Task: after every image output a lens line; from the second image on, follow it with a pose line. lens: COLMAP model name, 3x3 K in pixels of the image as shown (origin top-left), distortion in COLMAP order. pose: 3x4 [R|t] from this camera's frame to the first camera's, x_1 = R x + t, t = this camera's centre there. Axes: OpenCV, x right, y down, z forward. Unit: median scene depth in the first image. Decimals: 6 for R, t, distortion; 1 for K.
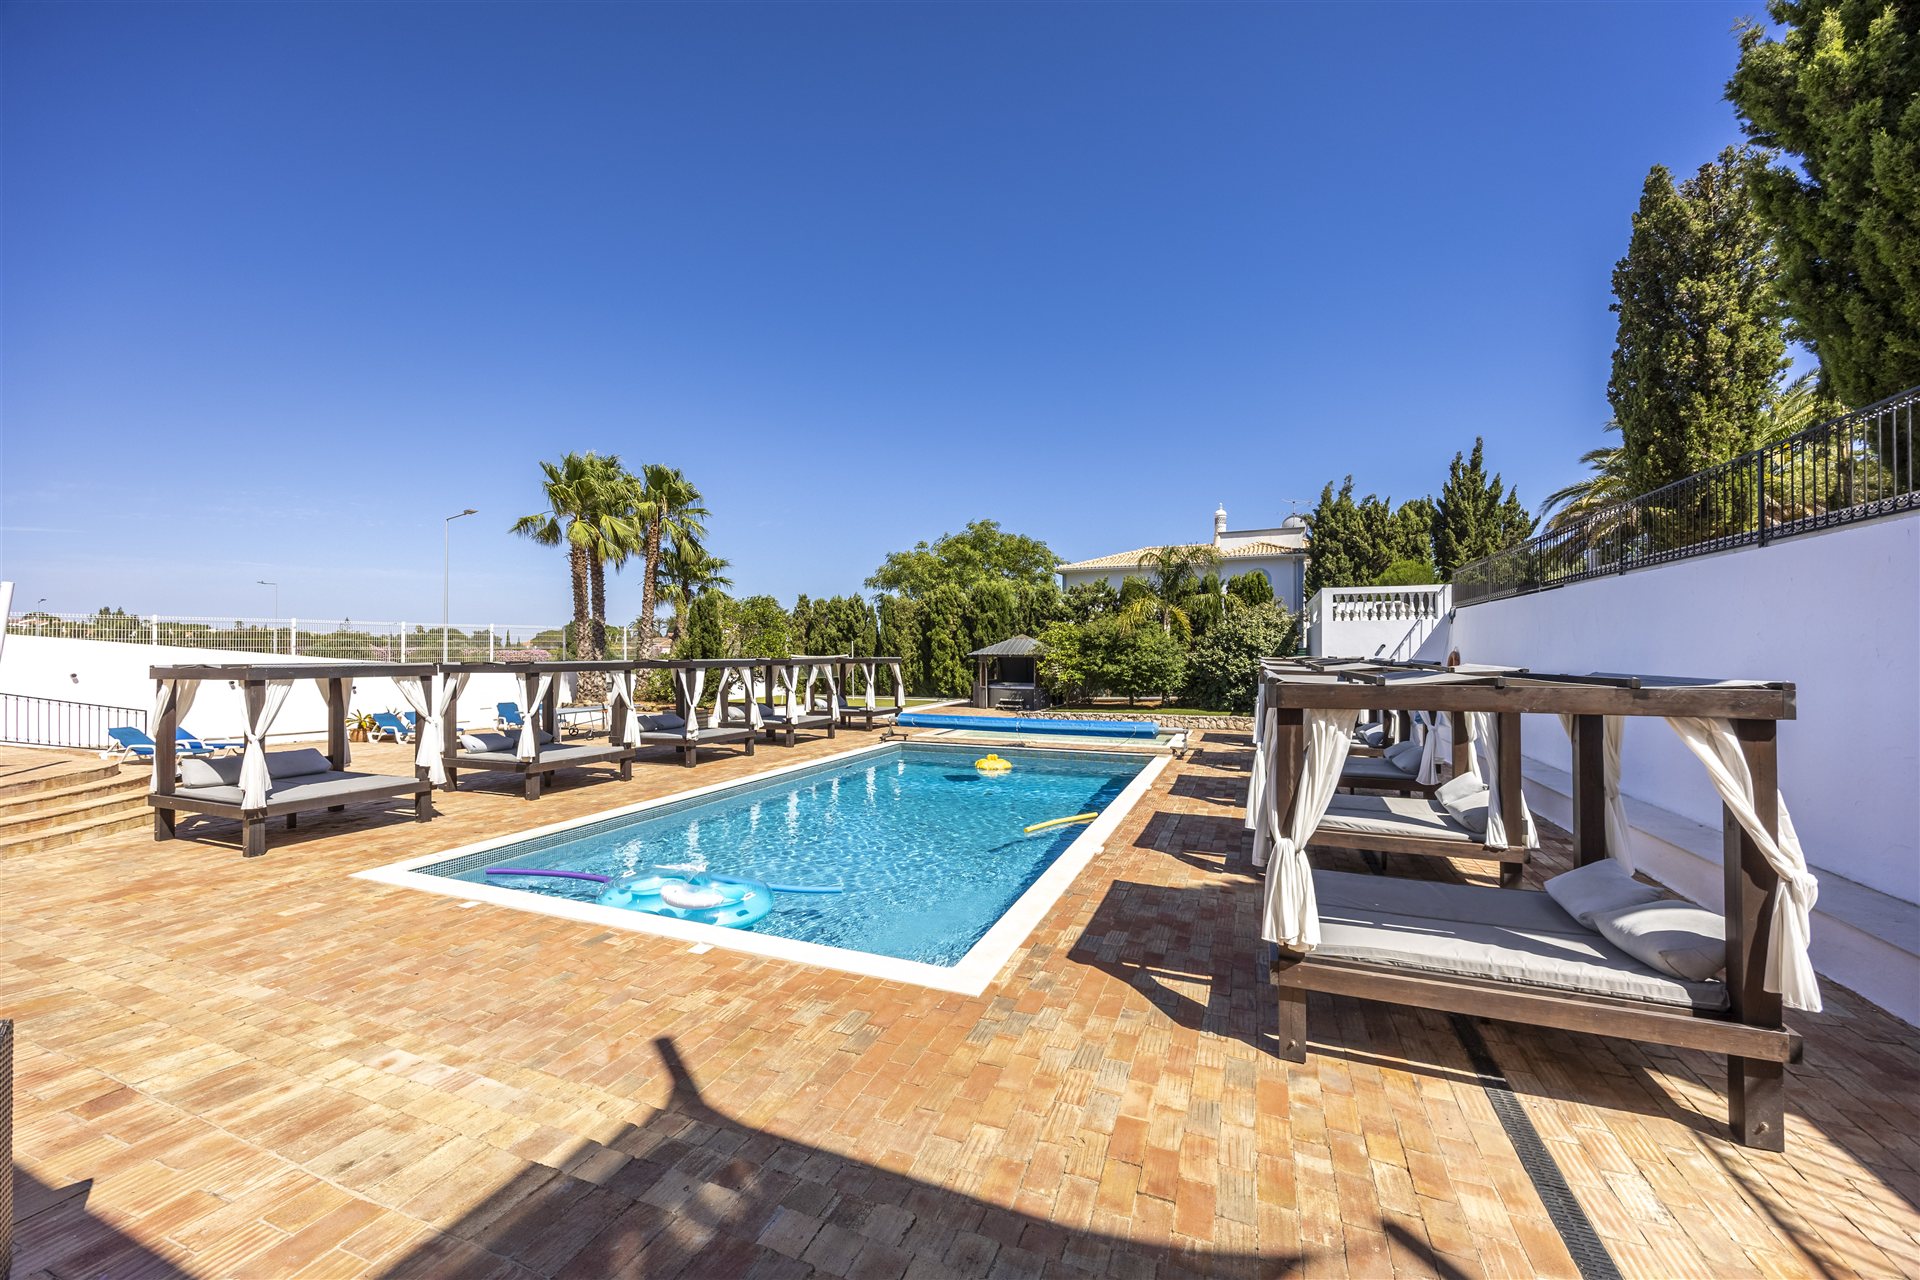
lens RADIAL K [[745.6, 0, 967.1], [0, 745.6, 641.5], [0, 0, 1]] dist [0.000091, 0.000067]
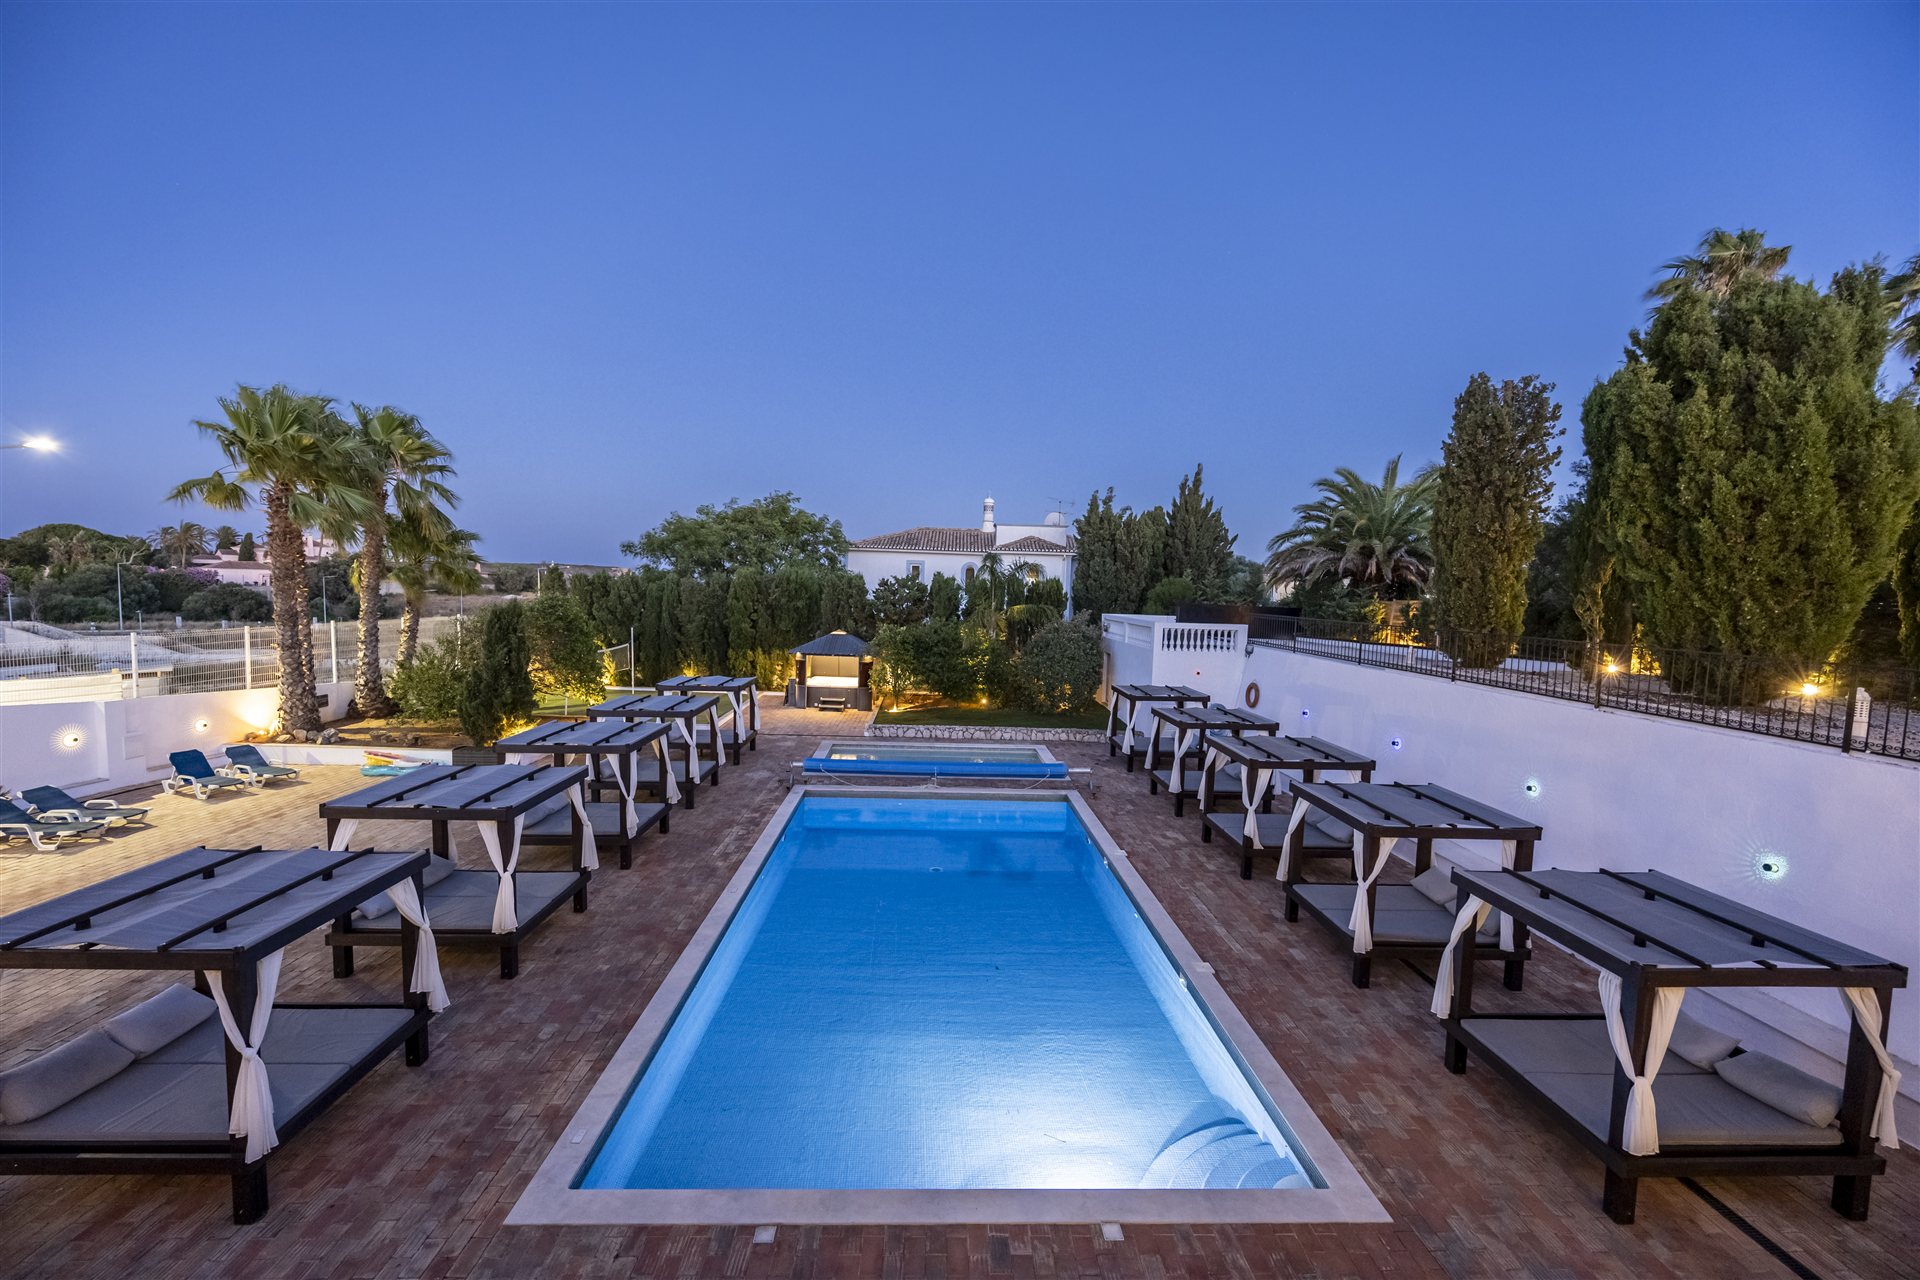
lens RADIAL K [[745.6, 0, 977.7], [0, 745.6, 647.0], [0, 0, 1]] dist [0.000091, 0.000067]
pose [[0.903392, 0.005081, 0.428785, -0.165187], [-0.048416, 0.994744, 0.090219, -0.076853], [-0.426073, -0.102264, 0.898890, 0.046243]]
